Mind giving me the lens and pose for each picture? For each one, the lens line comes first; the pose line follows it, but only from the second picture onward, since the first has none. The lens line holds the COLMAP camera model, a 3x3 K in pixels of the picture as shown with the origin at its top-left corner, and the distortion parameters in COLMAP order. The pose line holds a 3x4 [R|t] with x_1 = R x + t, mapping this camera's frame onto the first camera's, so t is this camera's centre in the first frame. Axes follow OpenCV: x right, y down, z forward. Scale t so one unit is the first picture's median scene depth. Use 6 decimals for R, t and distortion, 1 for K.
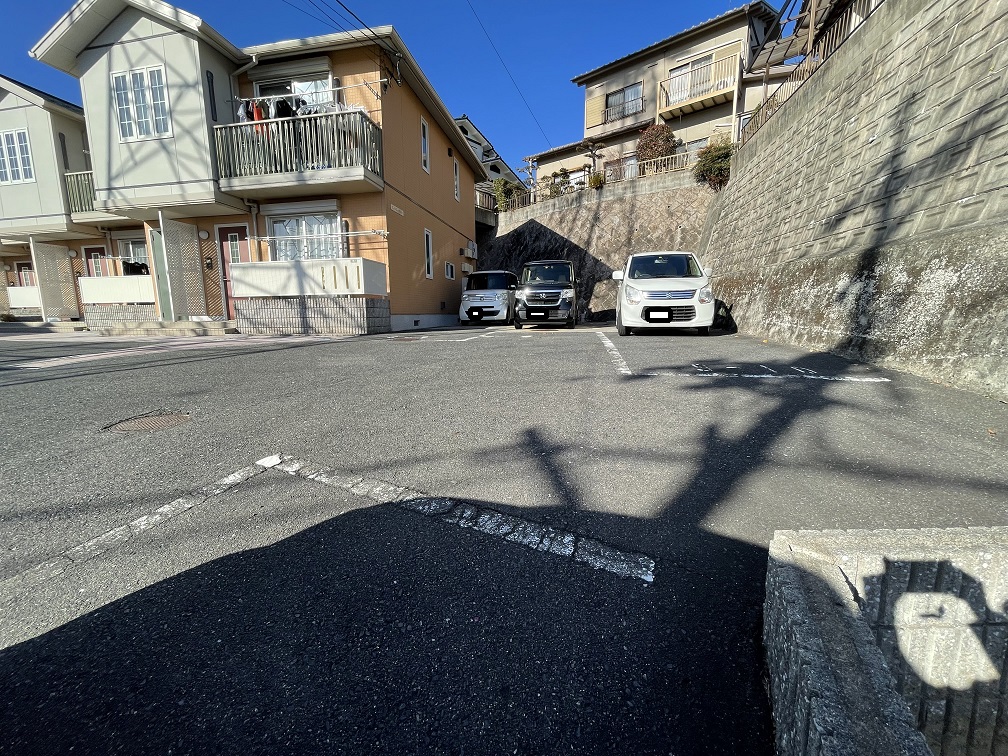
lens RADIAL K [[405.5, 0, 497.3], [0, 405.5, 375.8], [0, 0, 1]] dist [0.000272, -0.000501]
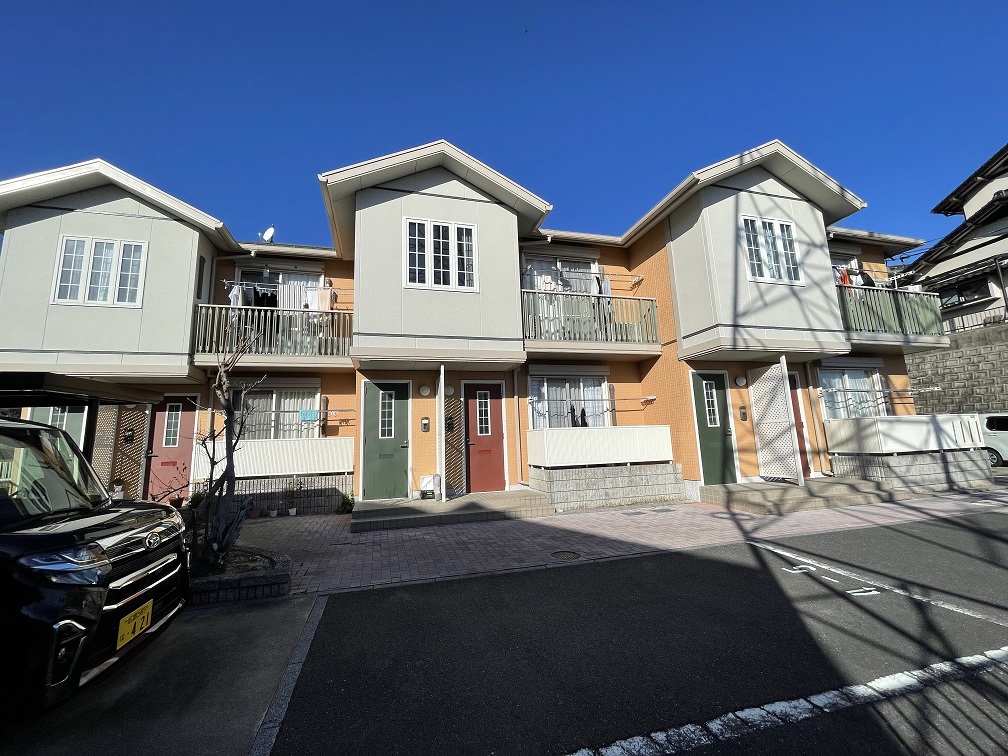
lens RADIAL K [[405.5, 0, 497.3], [0, 405.5, 375.8], [0, 0, 1]] dist [0.000272, -0.000501]
pose [[0.890569, 0.052640, 0.451792, -1.848577], [0.095741, 0.949333, -0.299334, -0.173161], [-0.444658, 0.309832, 0.840406, 0.583610]]
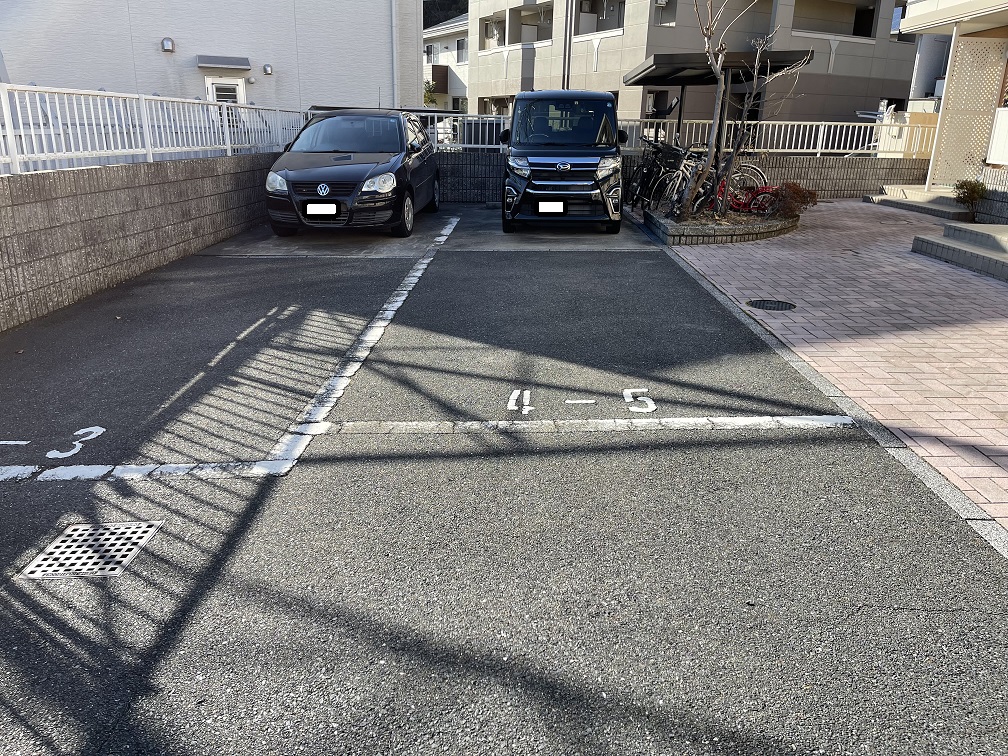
lens RADIAL K [[764.0, 0, 504.0], [0, 764.0, 378.0], [0, 0, 1]] dist [0.043381, -0.001250]
pose [[0.171901, 0.319699, -0.931795, -0.913408], [-0.177111, 0.940493, 0.290009, -0.187684], [0.969062, 0.115178, 0.218294, 0.729931]]
